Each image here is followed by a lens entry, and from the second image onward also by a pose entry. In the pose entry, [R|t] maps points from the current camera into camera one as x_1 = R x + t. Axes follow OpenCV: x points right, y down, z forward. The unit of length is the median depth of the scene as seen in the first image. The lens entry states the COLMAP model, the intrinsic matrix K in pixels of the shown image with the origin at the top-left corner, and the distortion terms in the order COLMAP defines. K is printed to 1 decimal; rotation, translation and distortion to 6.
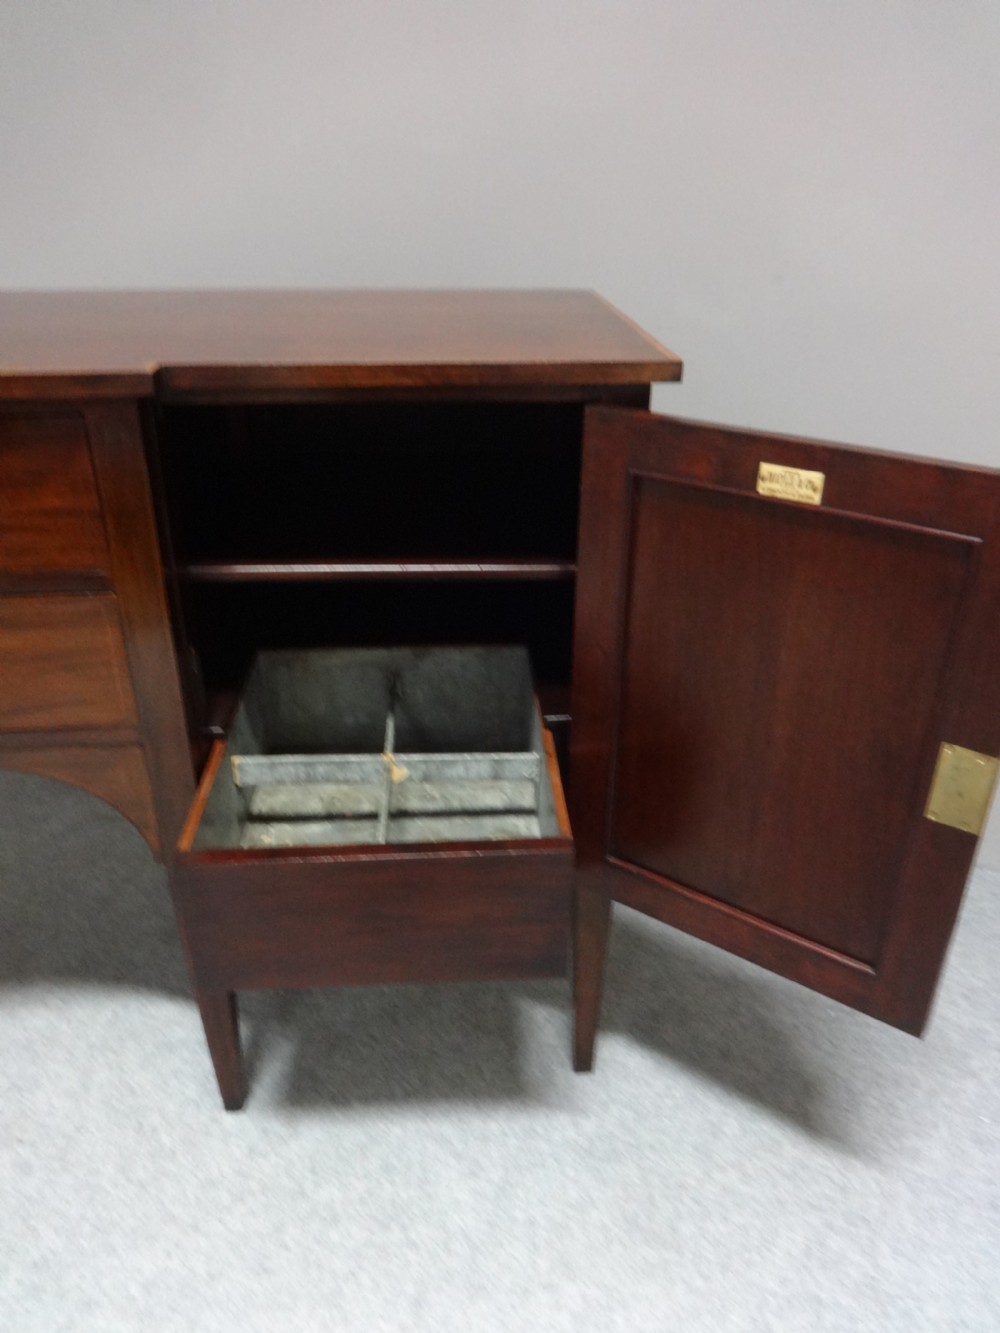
lens RADIAL K [[1002.0, 0, 493.7], [0, 1002.0, 671.7], [0, 0, 1]] dist [0.011700, -0.014912]
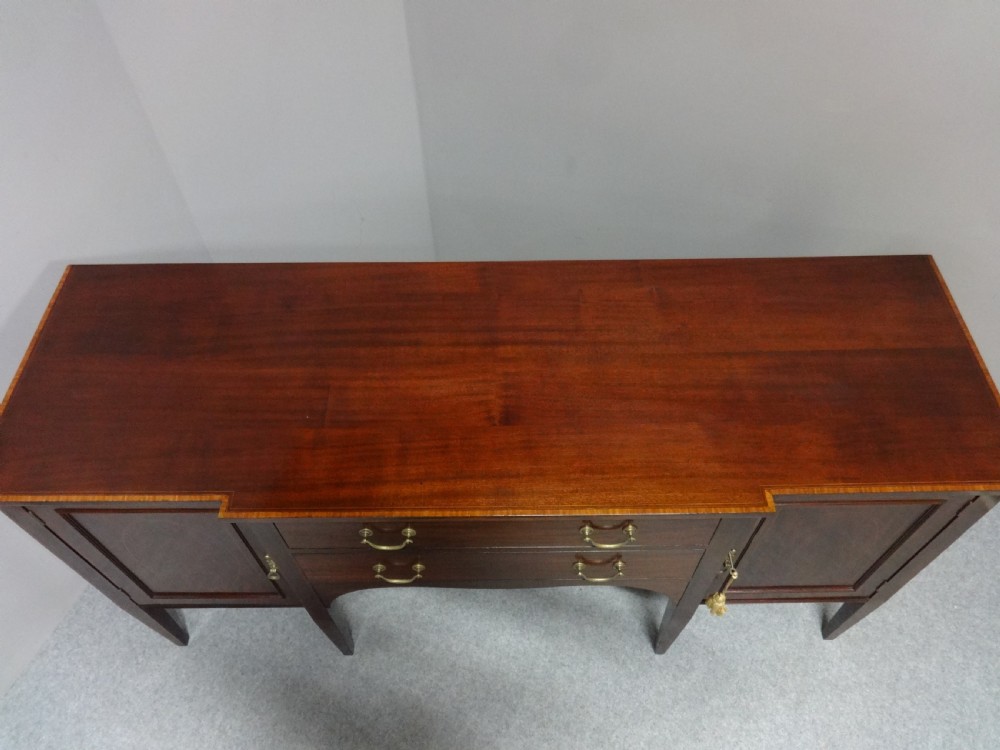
lens RADIAL K [[751.7, 0, 493.2], [0, 751.7, 381.2], [0, 0, 1]] dist [0.011700, -0.014912]
pose [[0.997625, 0.029375, -0.062297, -0.579912], [0.001959, 0.892024, 0.451983, -0.862413], [0.068848, -0.451032, 0.889848, -0.180446]]
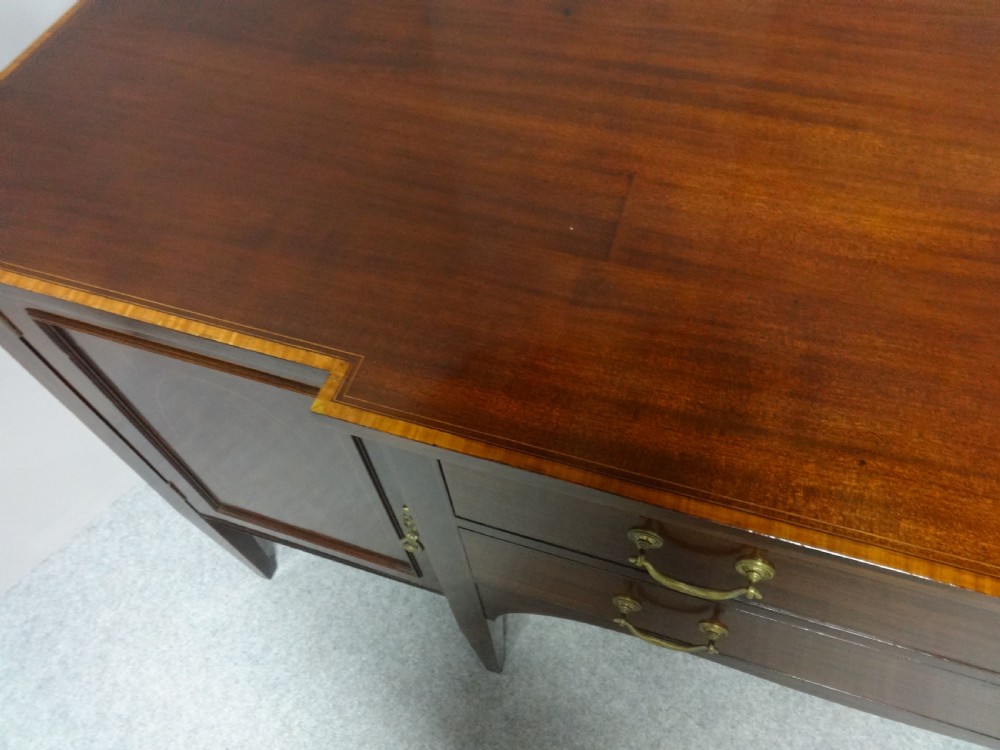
lens RADIAL K [[751.7, 0, 502.3], [0, 751.7, 380.8], [0, 0, 1]] dist [0.011700, -0.014912]
pose [[0.927317, 0.277342, -0.251325, -0.835699], [-0.109989, 0.843780, 0.525298, -0.445001], [0.357750, -0.459475, 0.812956, 0.371354]]
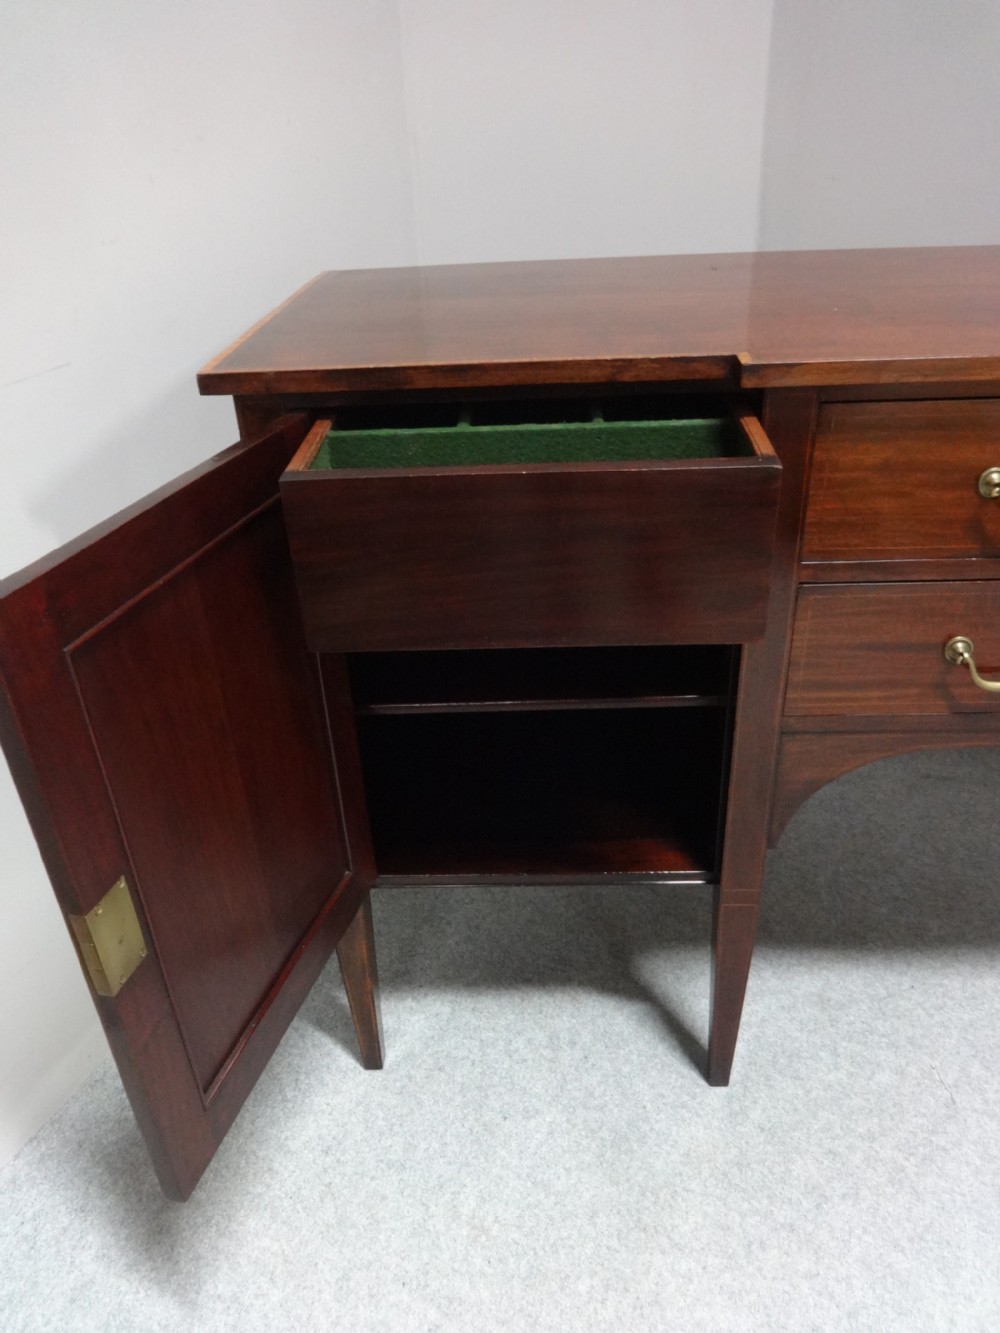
lens RADIAL K [[1002.0, 0, 503.5], [0, 1002.0, 668.9], [0, 0, 1]] dist [0.011700, -0.014912]
pose [[0.993733, 0.002505, -0.111751, -1.126017], [0.004457, 0.998065, 0.062013, -0.038887], [0.111690, -0.062122, 0.991799, -0.053615]]
